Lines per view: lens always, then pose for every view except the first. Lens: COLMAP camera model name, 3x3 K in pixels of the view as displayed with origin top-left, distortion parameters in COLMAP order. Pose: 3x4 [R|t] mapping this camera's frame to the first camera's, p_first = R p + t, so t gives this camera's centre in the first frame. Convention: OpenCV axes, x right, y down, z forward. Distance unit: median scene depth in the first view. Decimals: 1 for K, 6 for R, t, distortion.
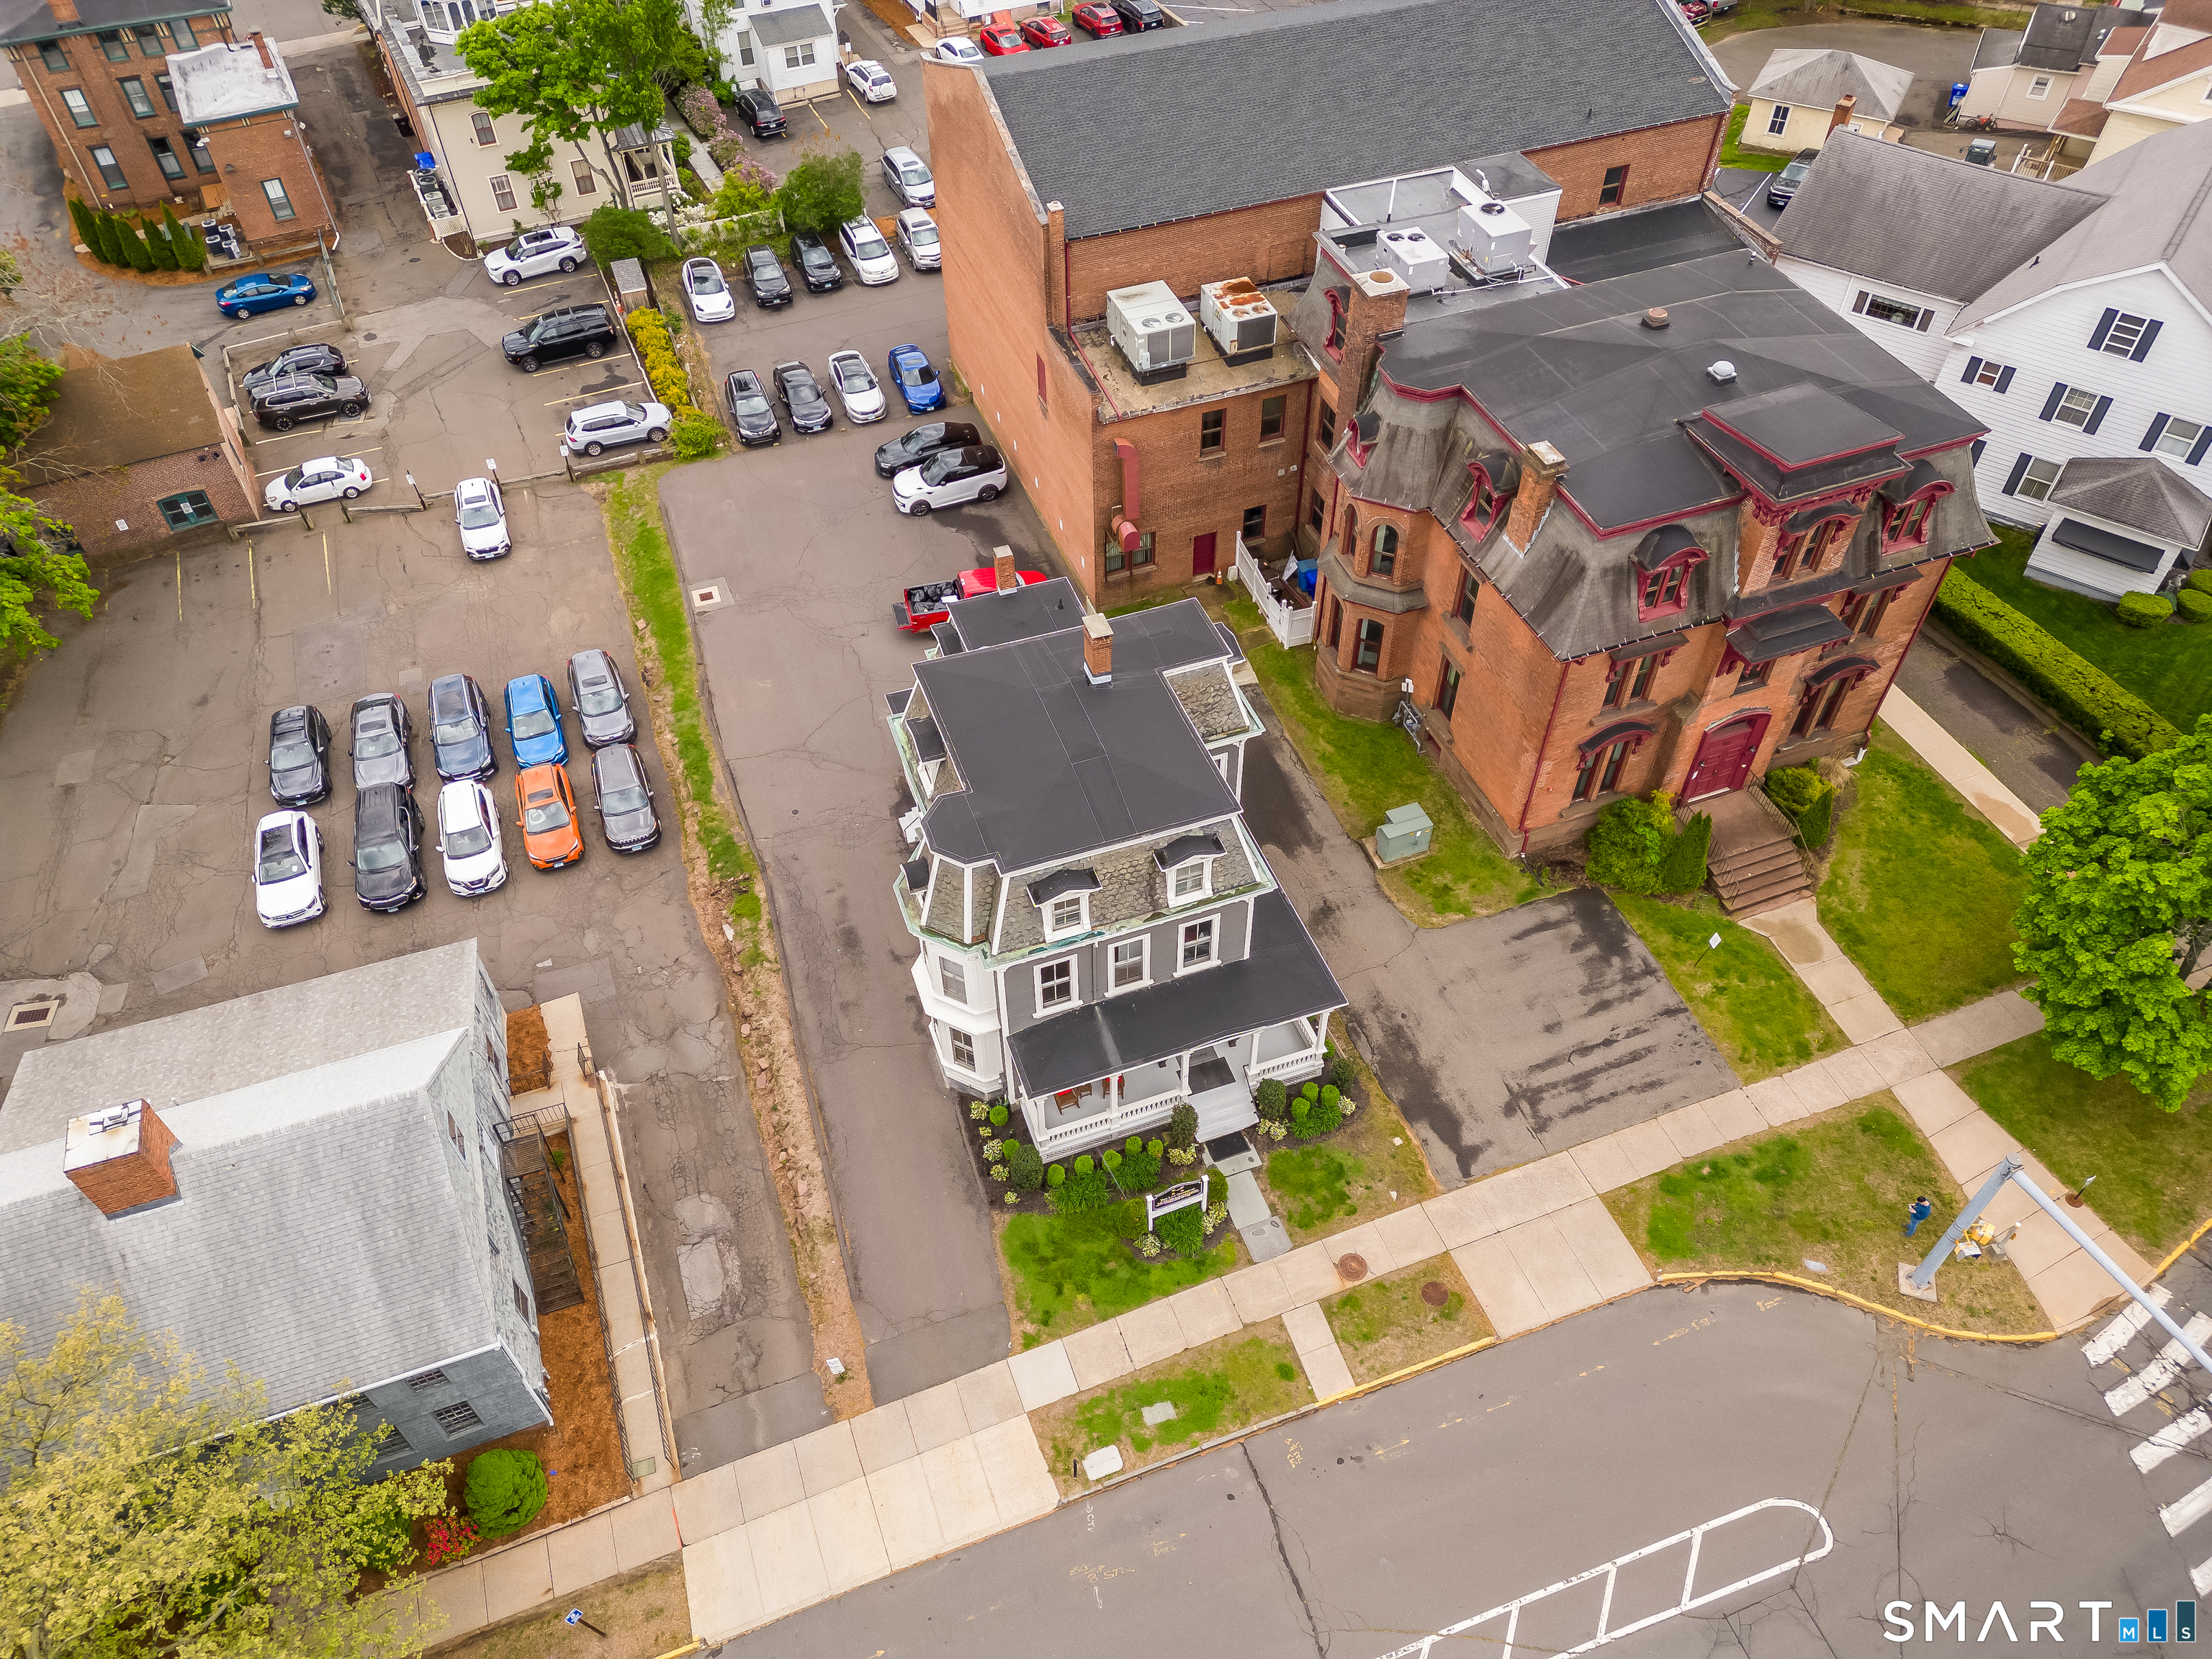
lens RADIAL K [[1550.9, 0, 1102.4], [0, 1550.9, 835.1], [0, 0, 1]] dist [0.058258, -0.038220]
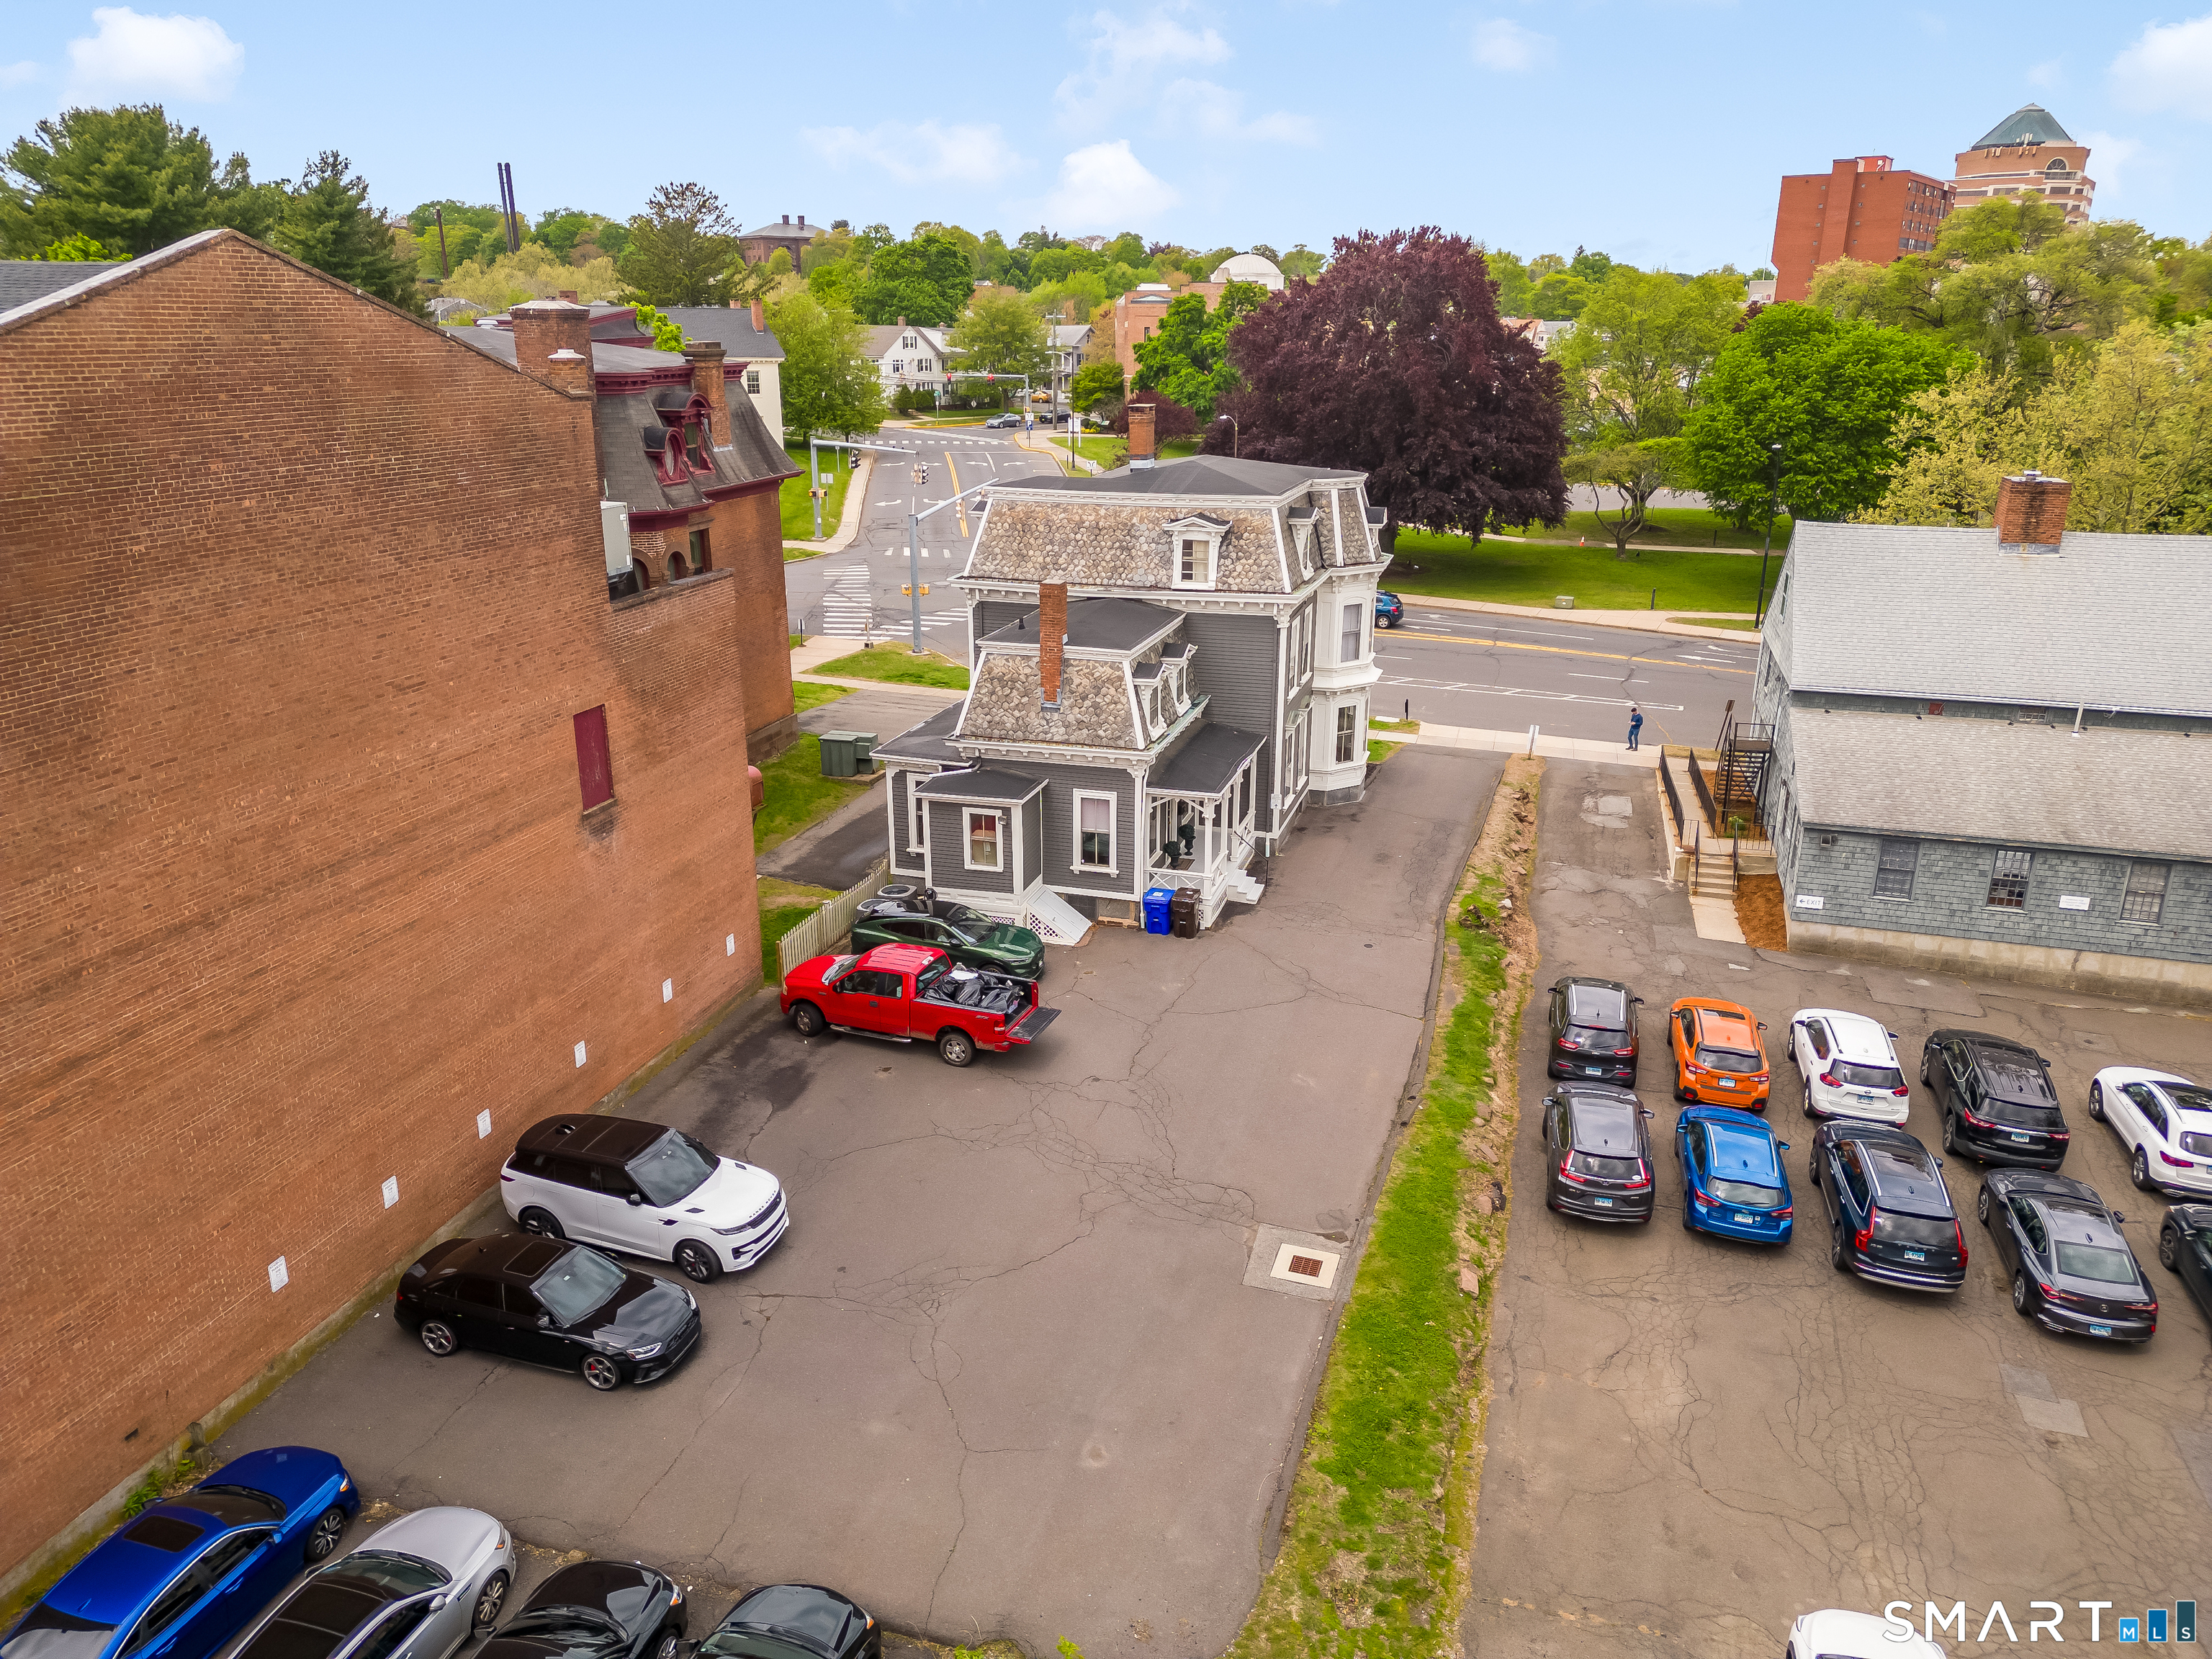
lens RADIAL K [[1550.9, 0, 1100.1], [0, 1550.9, 836.4], [0, 0, 1]] dist [0.058258, -0.038220]
pose [[-0.800381, -0.180338, 0.571725, -0.633363], [0.452712, 0.443358, 0.773618, -0.825396], [-0.392991, 0.878016, -0.273214, 1.511999]]
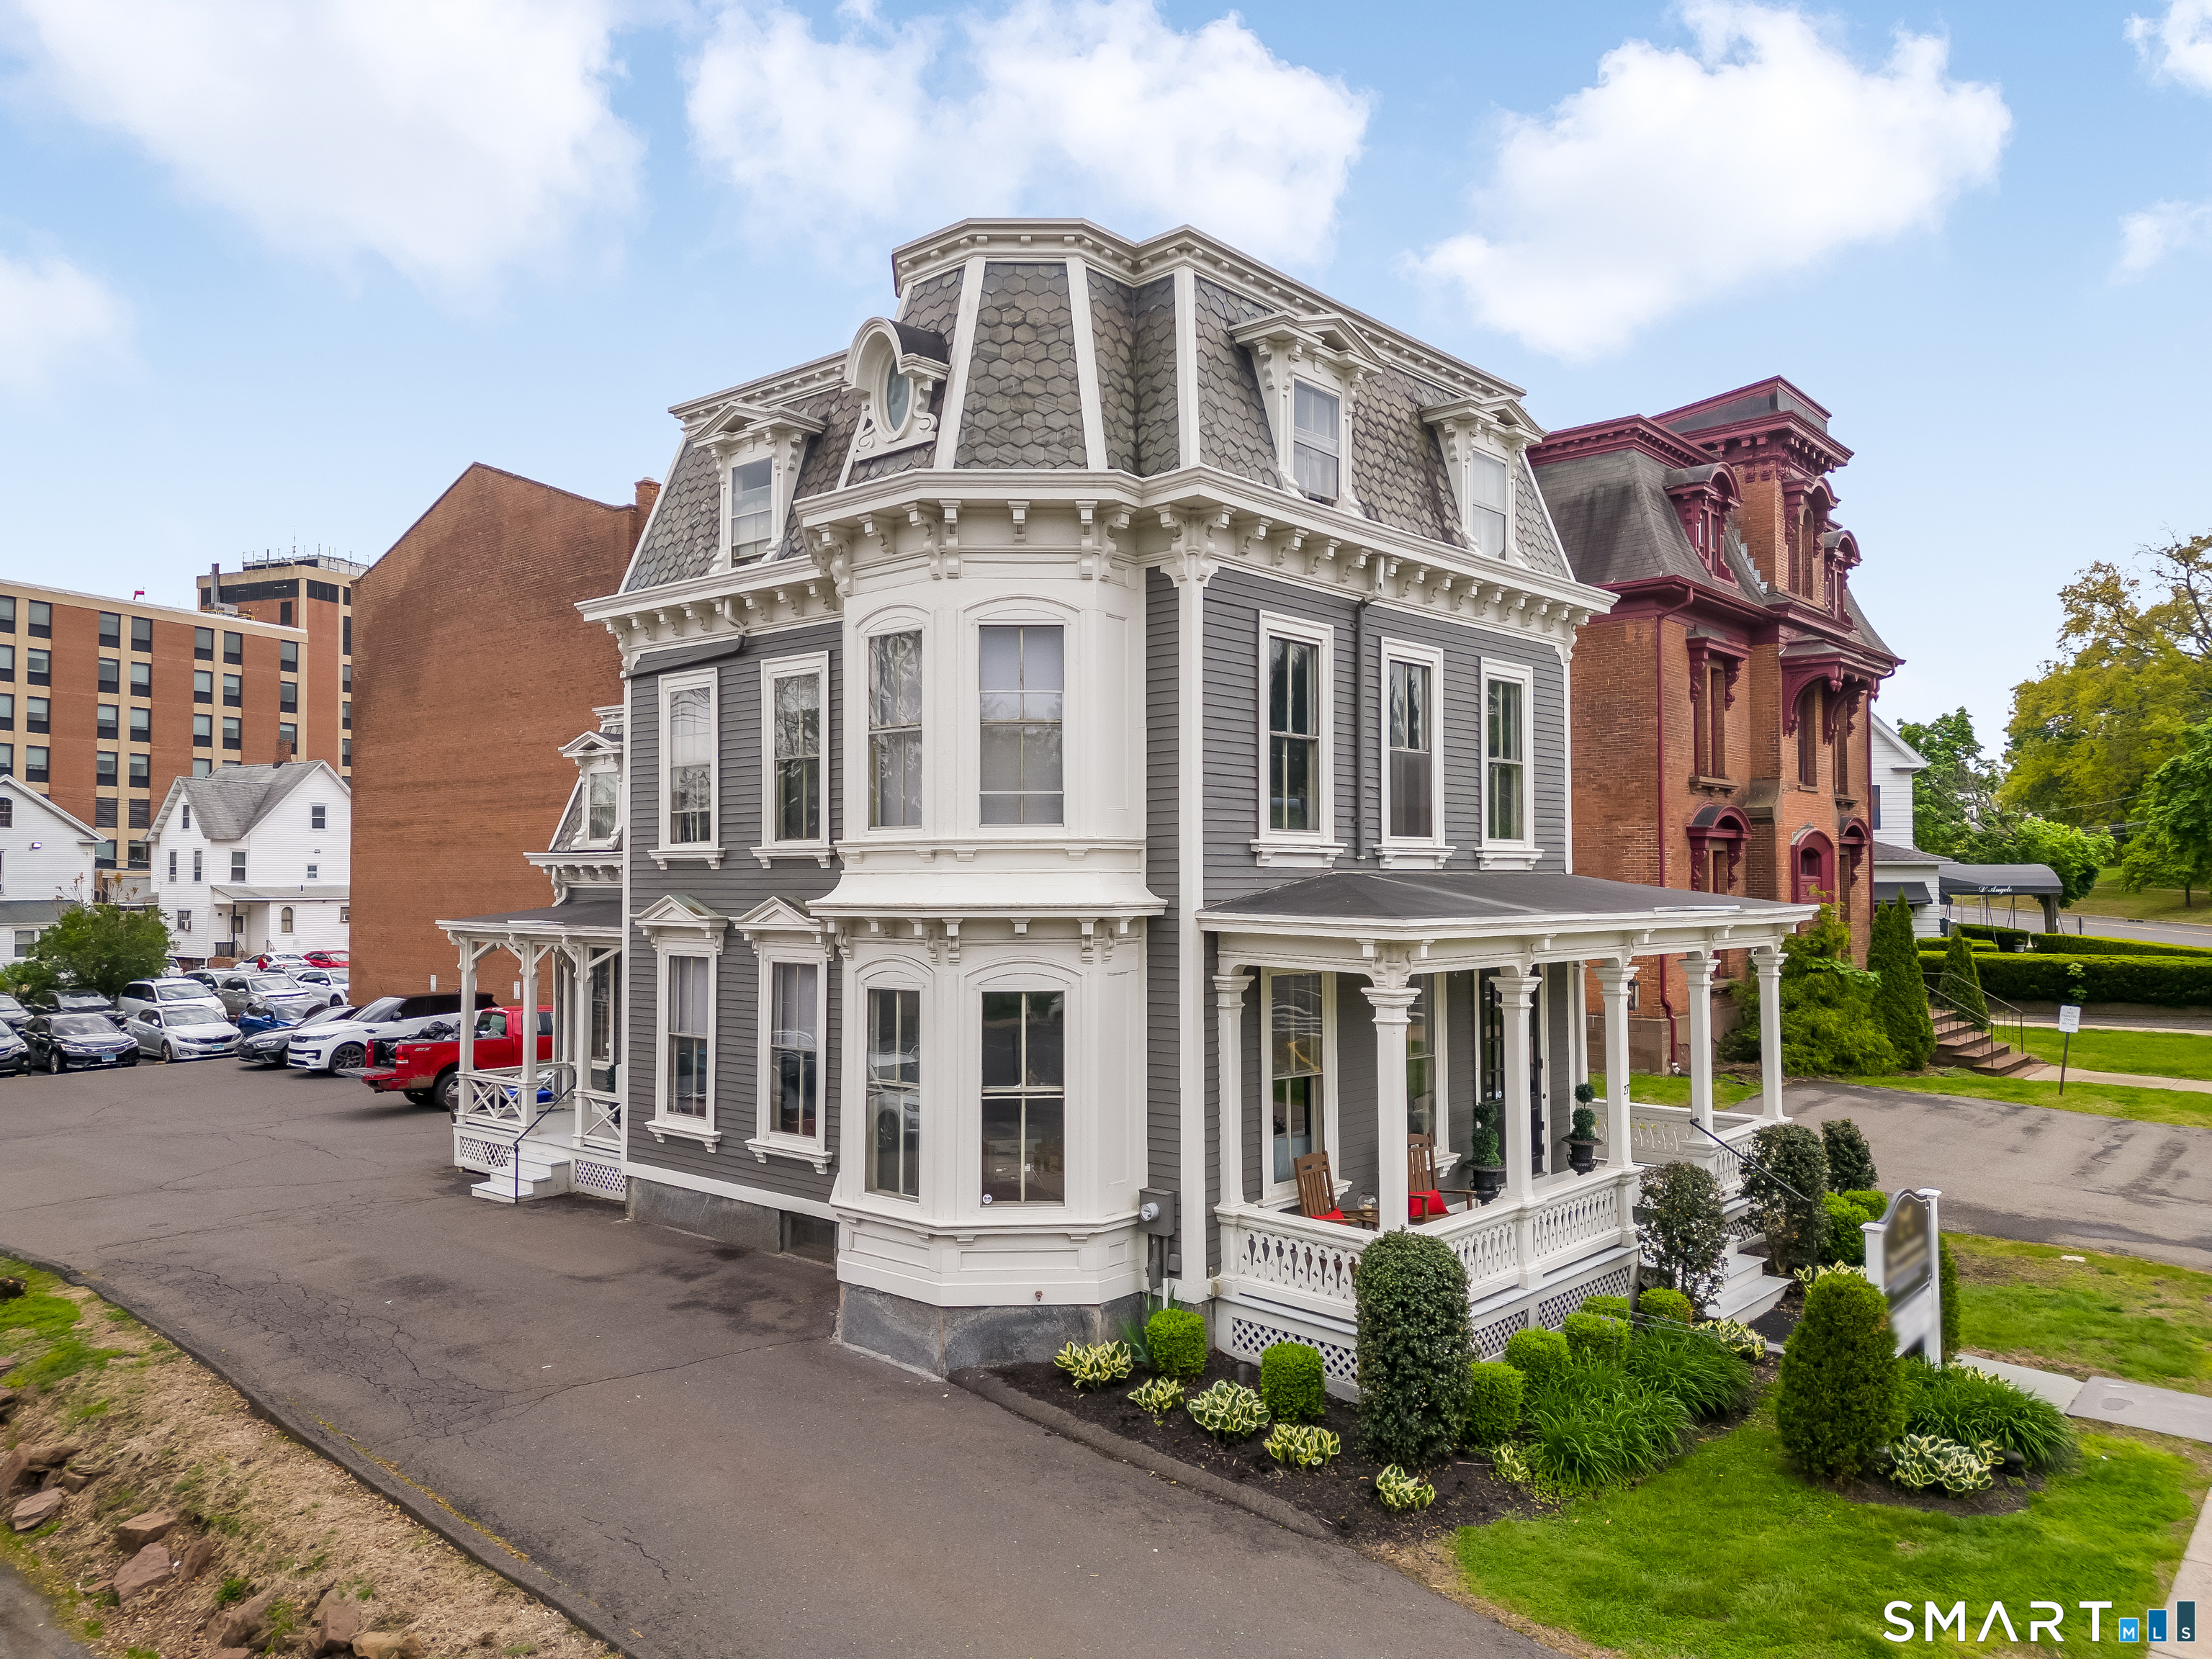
lens RADIAL K [[1550.9, 0, 1106.2], [0, 1550.9, 833.1], [0, 0, 1]] dist [0.058258, -0.038220]
pose [[0.879656, 0.023541, 0.475028, -0.227761], [0.349160, 0.646212, -0.678599, 0.326073], [-0.322944, 0.762795, 0.560225, 0.807889]]
